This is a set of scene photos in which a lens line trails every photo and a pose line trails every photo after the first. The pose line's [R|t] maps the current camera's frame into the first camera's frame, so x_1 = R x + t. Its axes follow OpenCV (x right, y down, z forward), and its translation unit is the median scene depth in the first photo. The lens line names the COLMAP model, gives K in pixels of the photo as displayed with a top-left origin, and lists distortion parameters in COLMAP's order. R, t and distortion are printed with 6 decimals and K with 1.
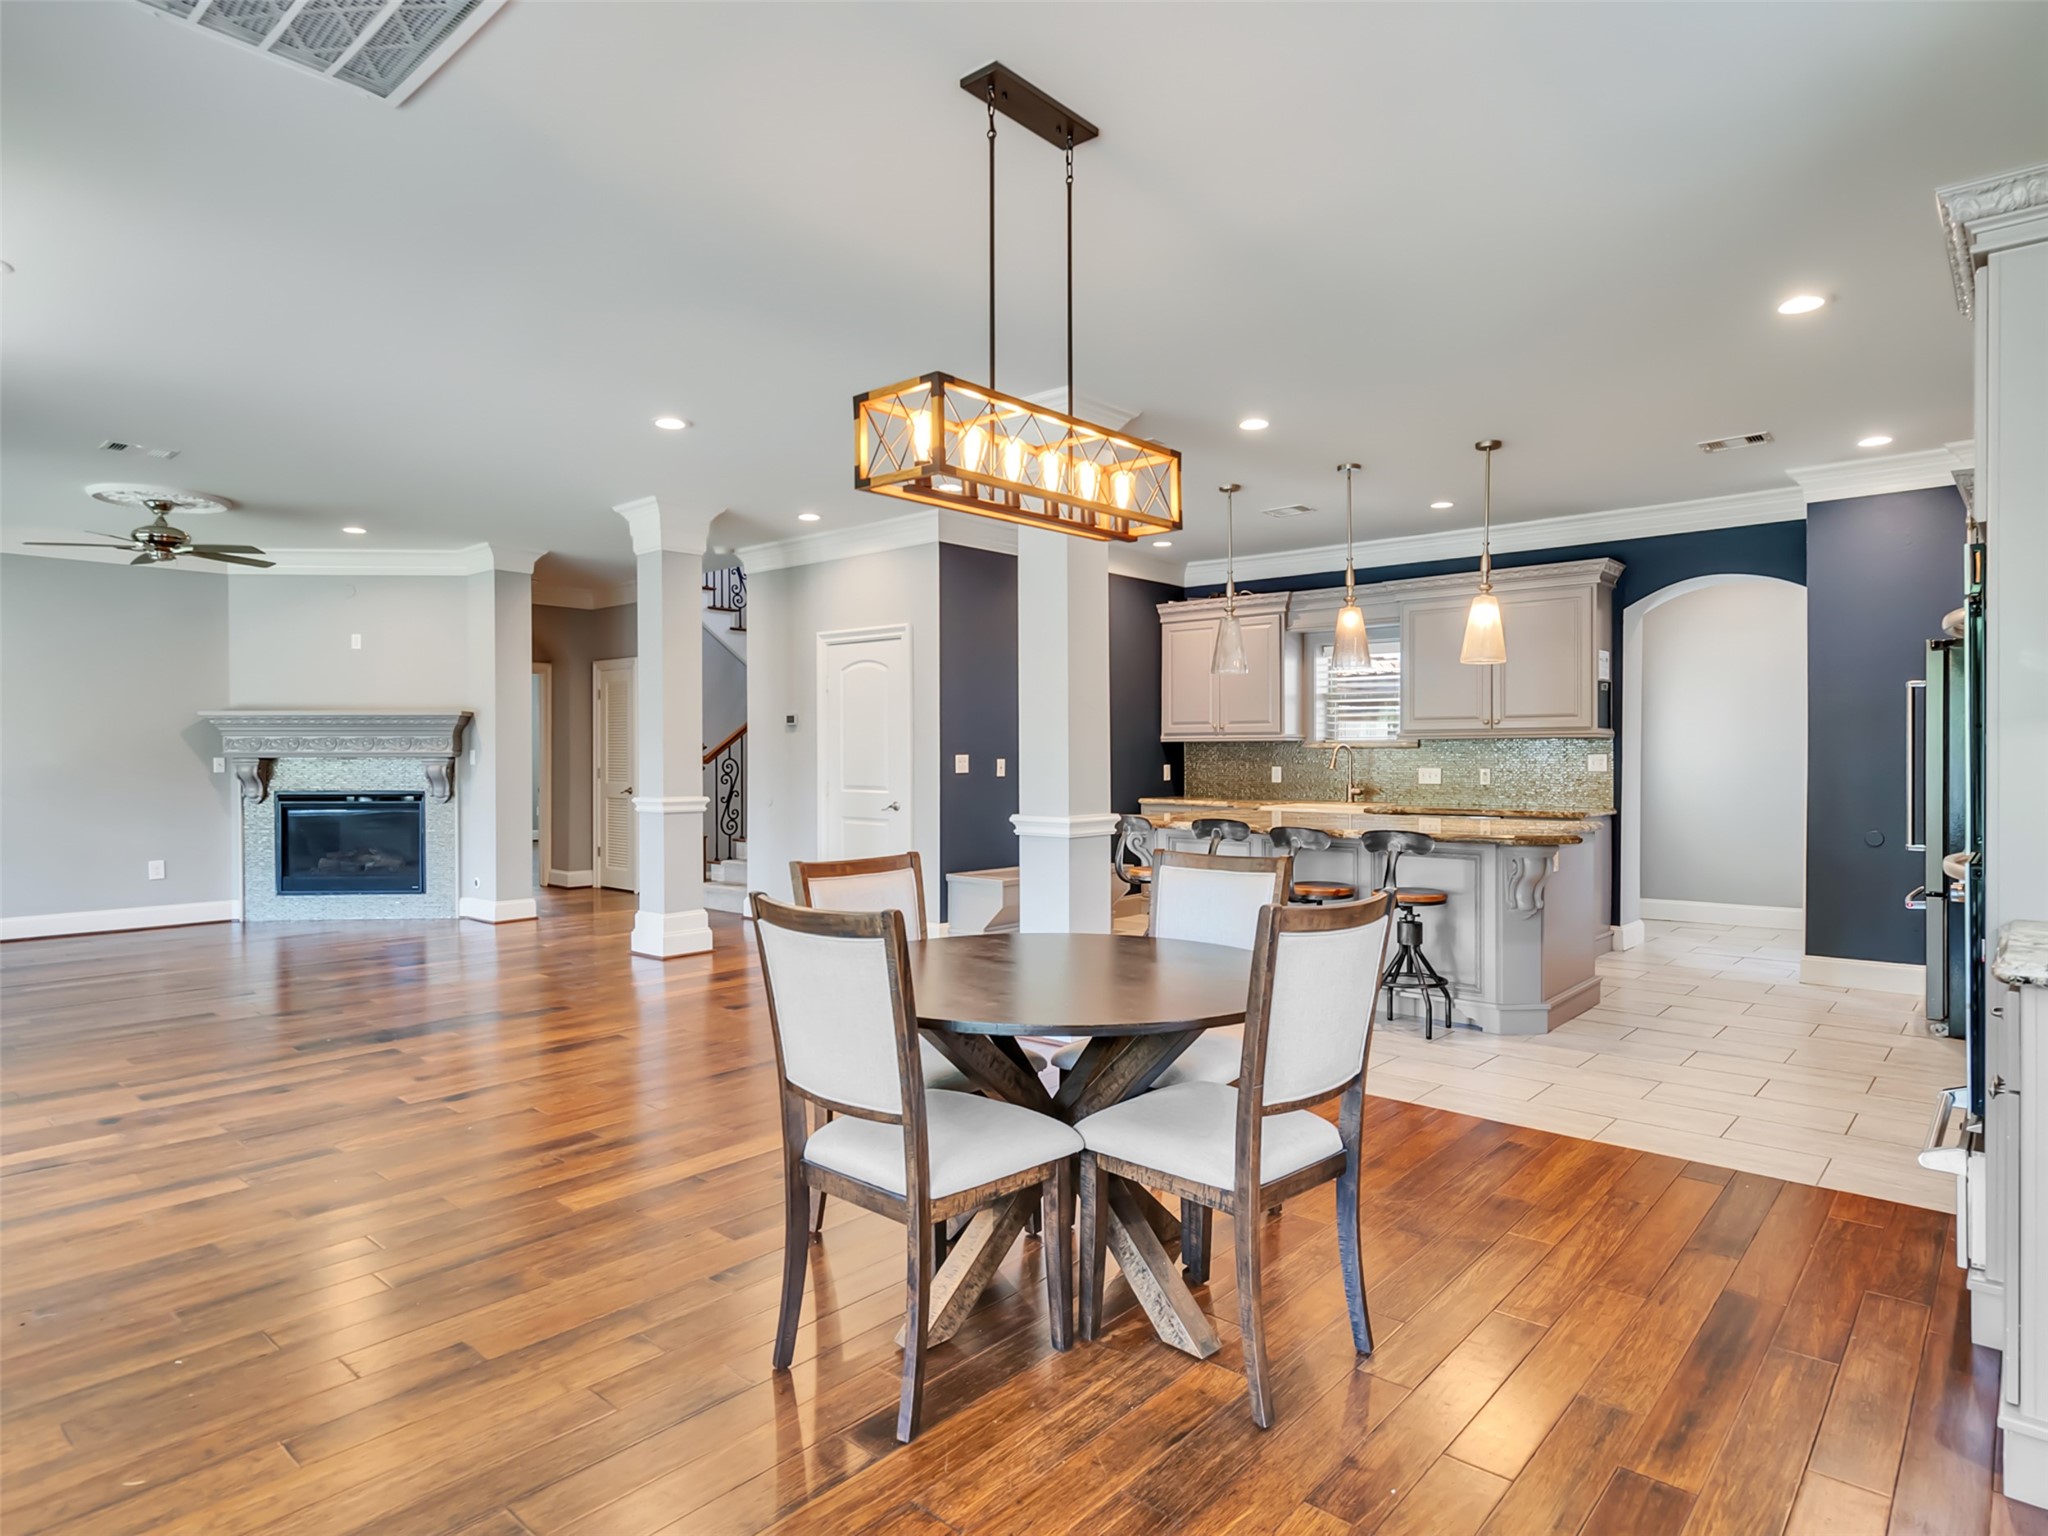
lens RADIAL K [[1168.4, 0, 1008.8], [0, 1168.4, 763.8], [0, 0, 1]] dist [0.002736, 0.003515]
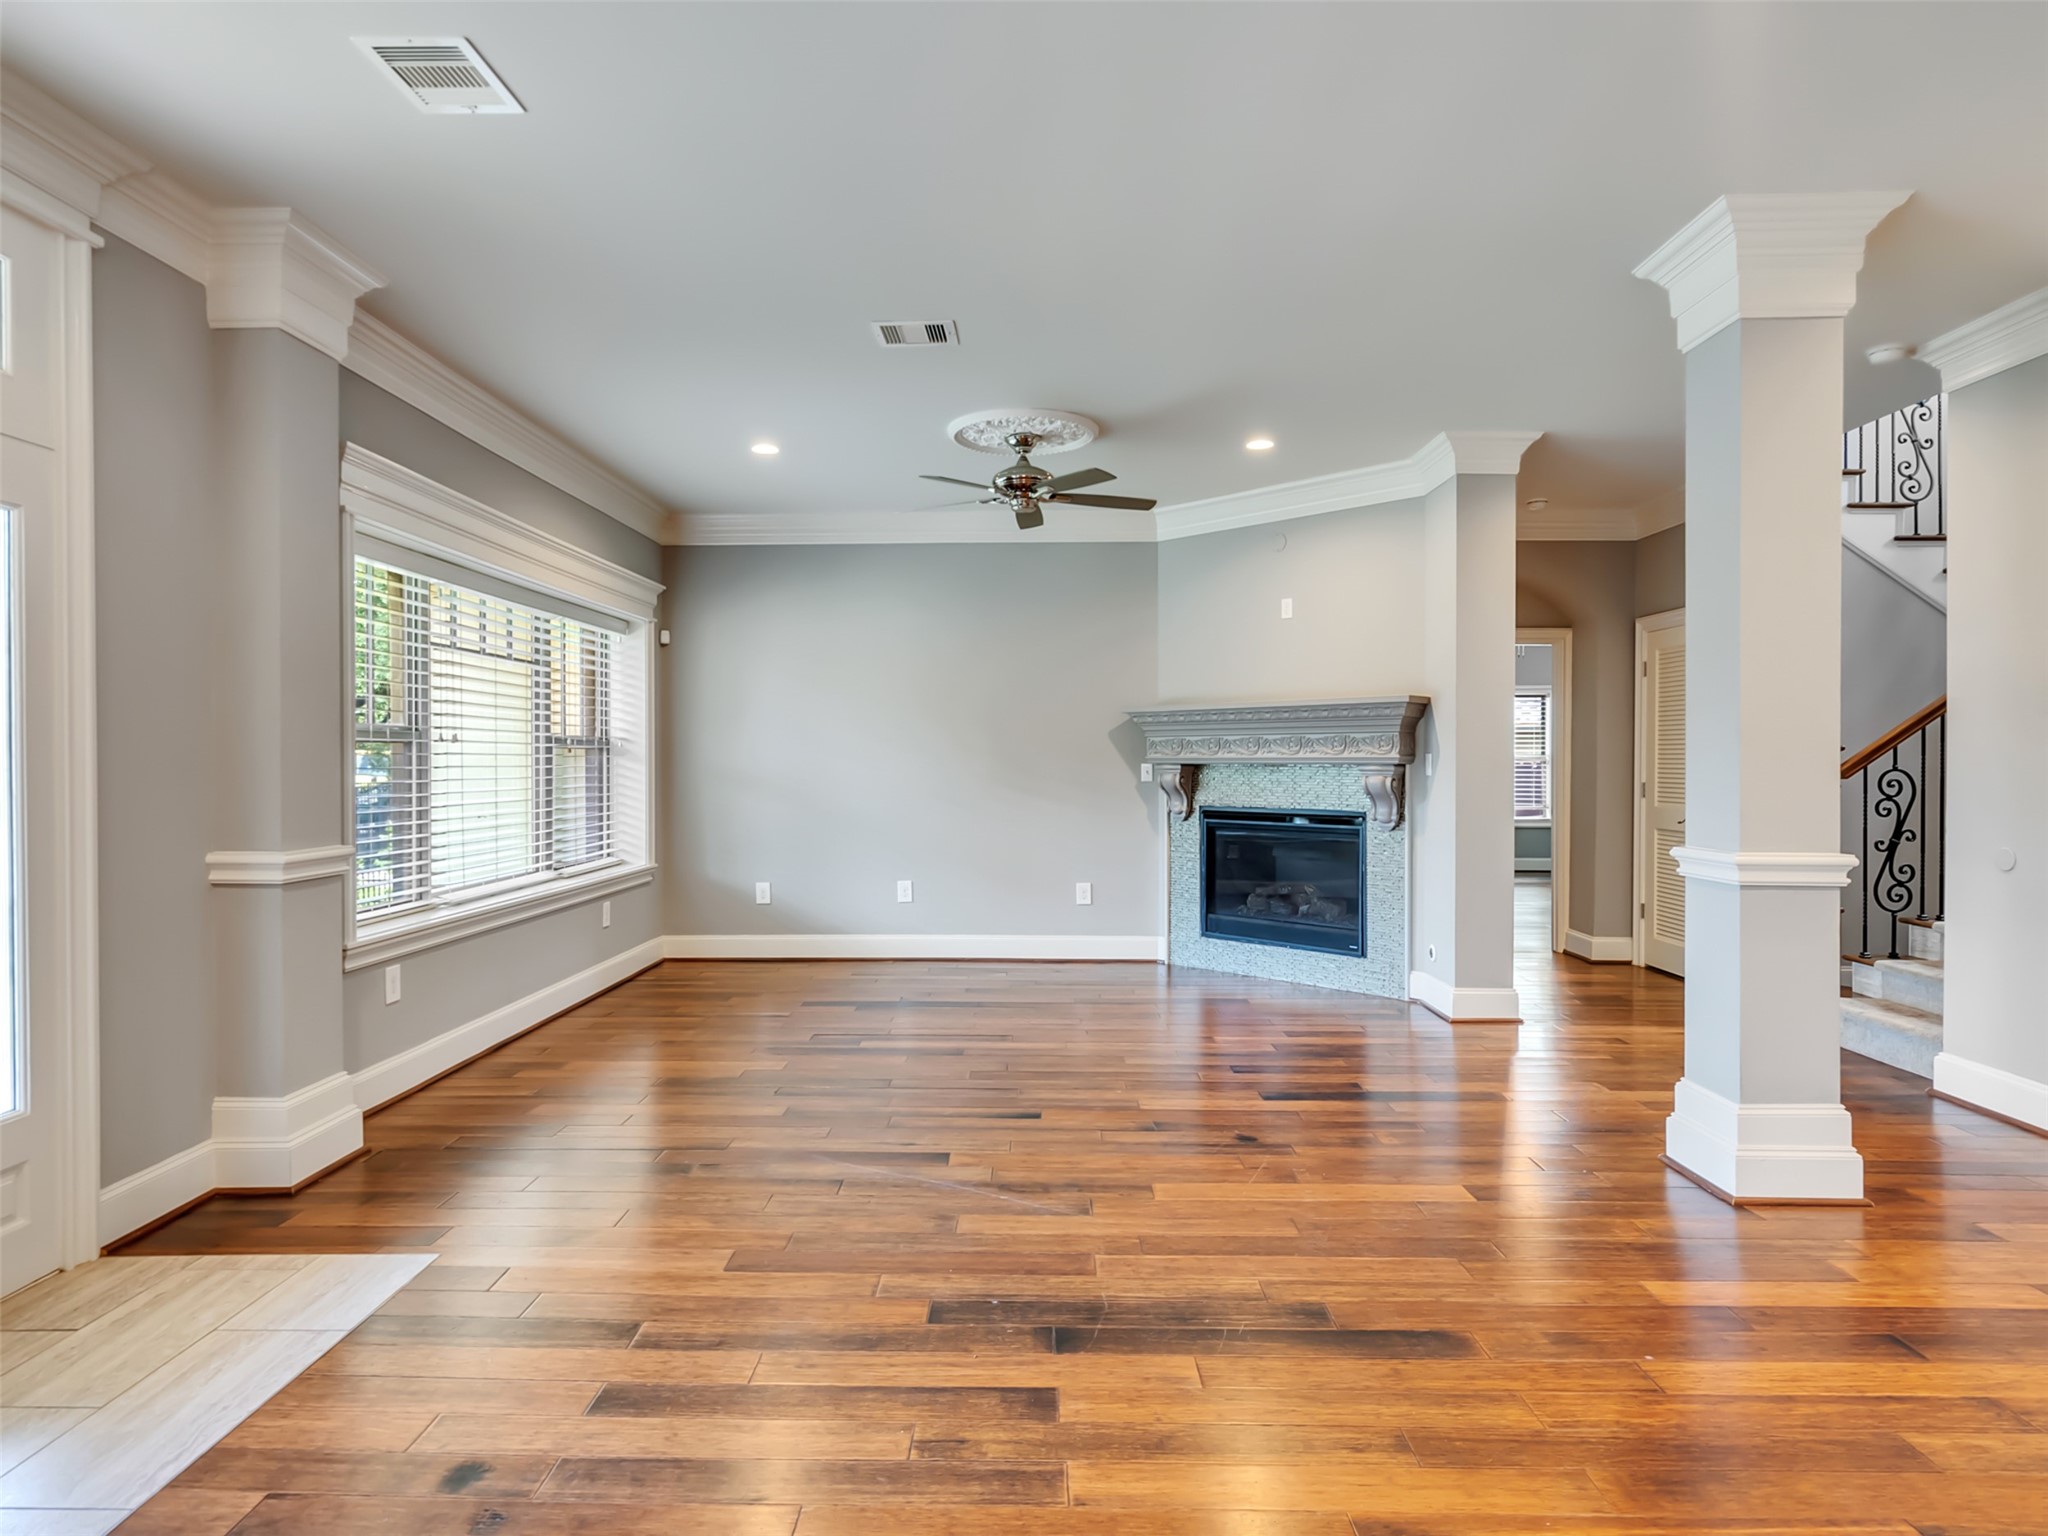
lens RADIAL K [[1169.6, 0, 1010.0], [0, 1169.6, 766.2], [0, 0, 1]] dist [-0.001400, 0.004272]
pose [[0.648134, 0.005751, -0.761505, -0.114655], [-0.009577, 0.999954, -0.000599, -0.002055], [0.761466, 0.007681, 0.648159, 0.421779]]
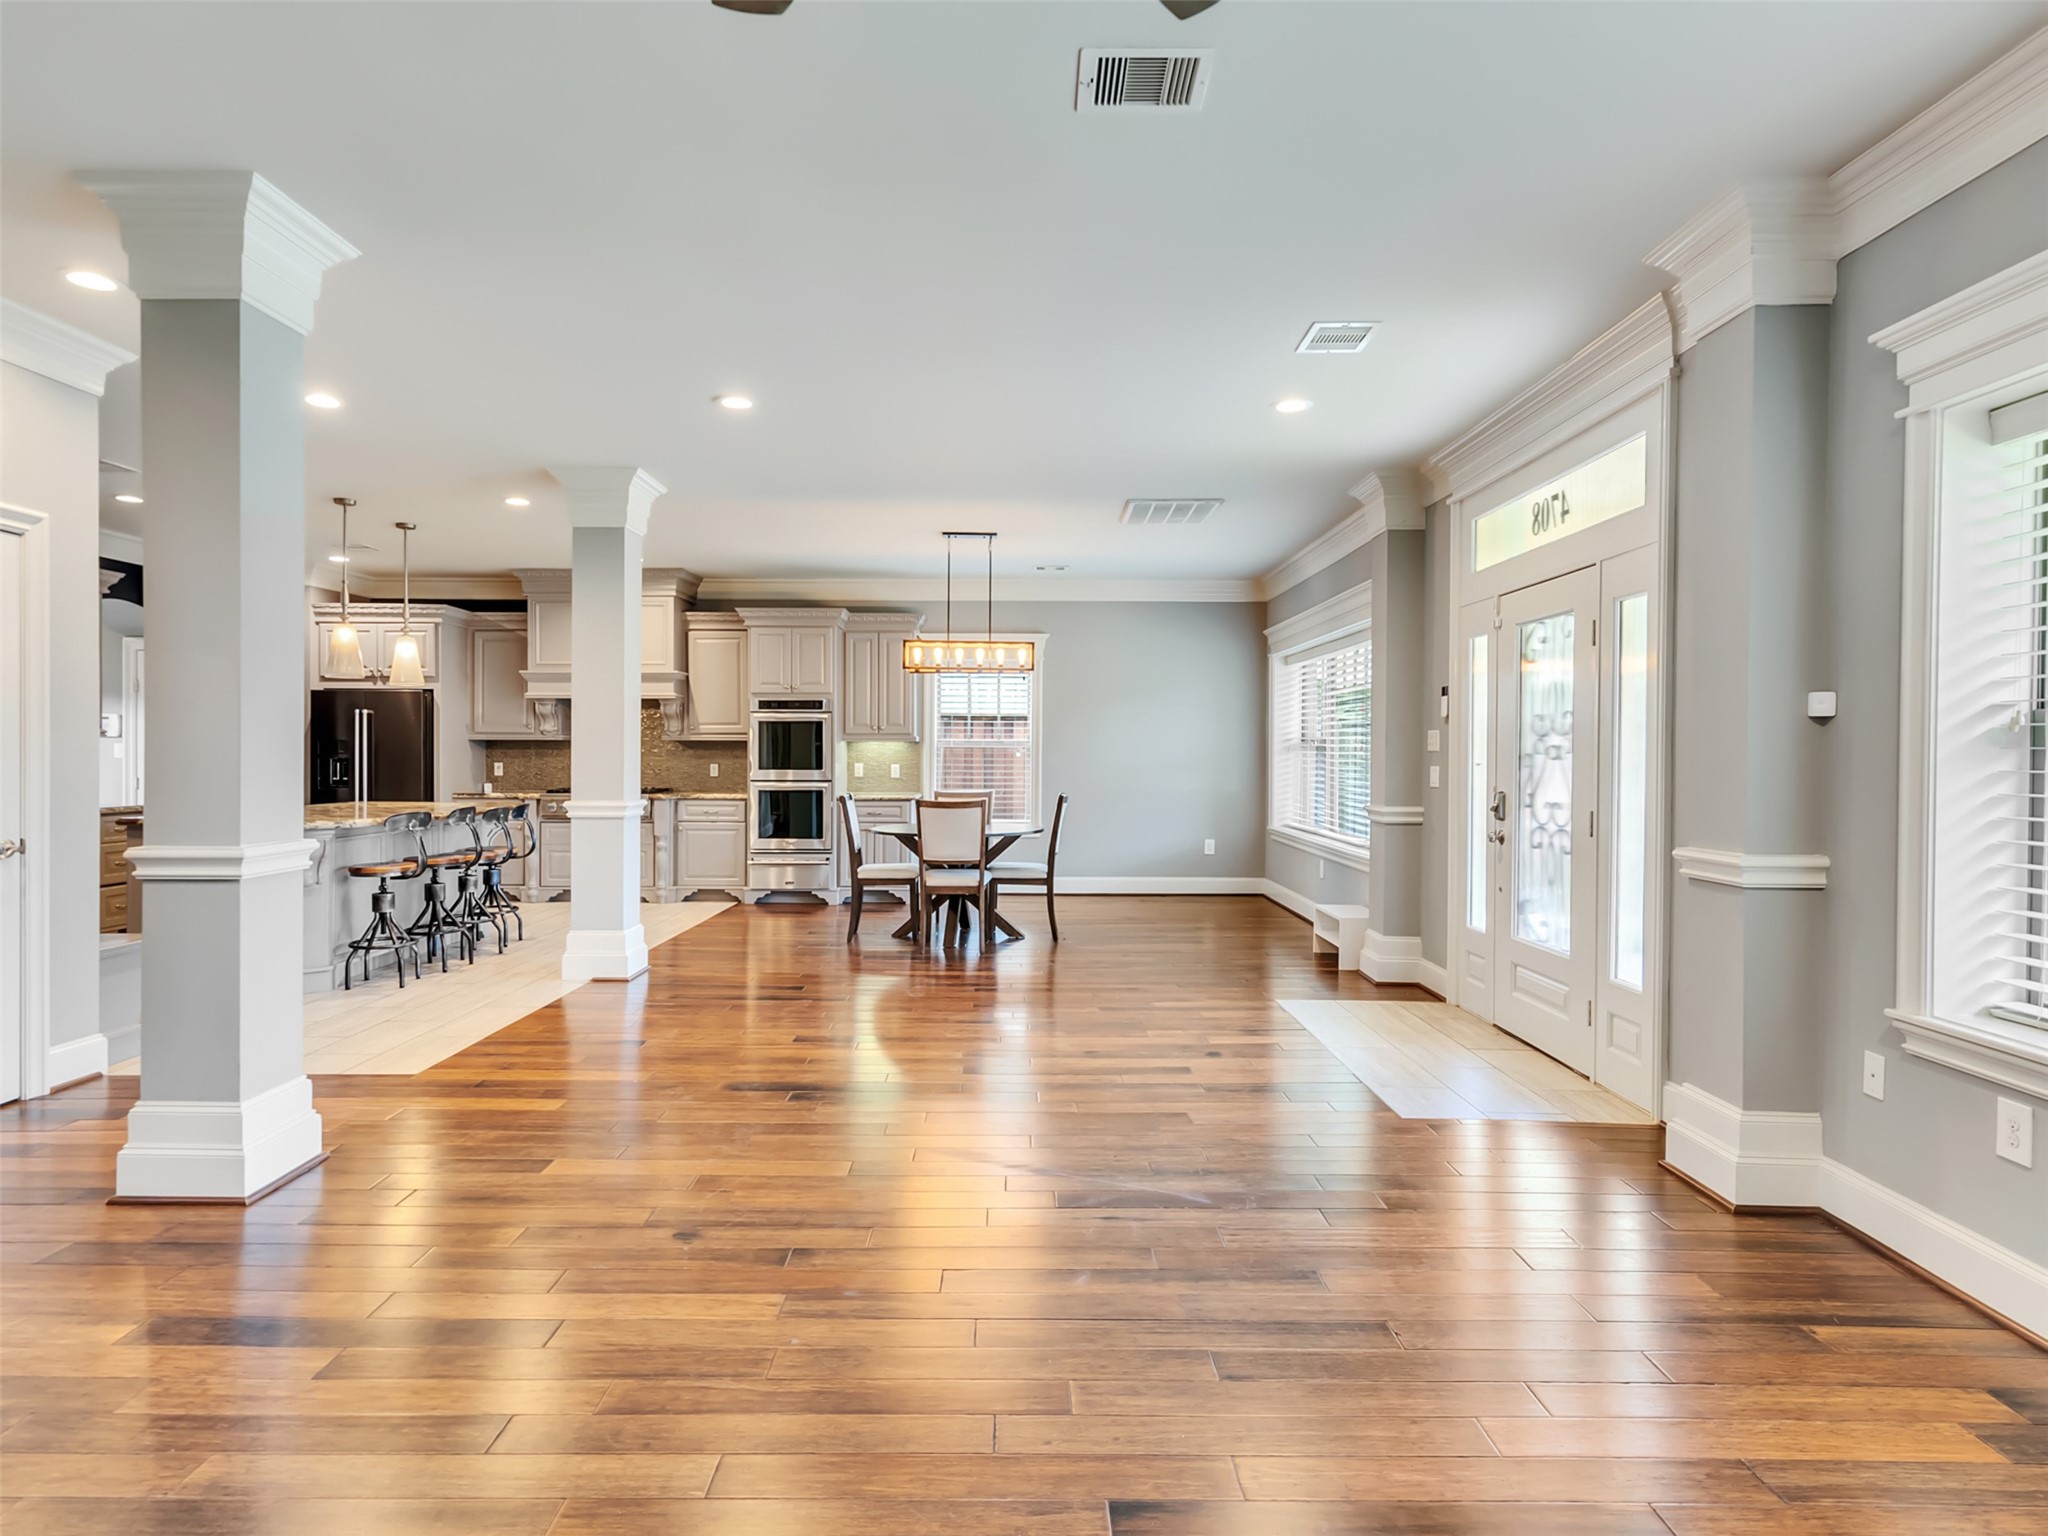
lens RADIAL K [[1169.6, 0, 1010.0], [0, 1169.6, 766.2], [0, 0, 1]] dist [-0.001400, 0.004272]
pose [[-0.664747, -0.008166, 0.747024, -0.760155], [0.004573, 0.999877, 0.015000, -0.006685], [-0.747055, 0.013388, -0.664628, 0.973429]]
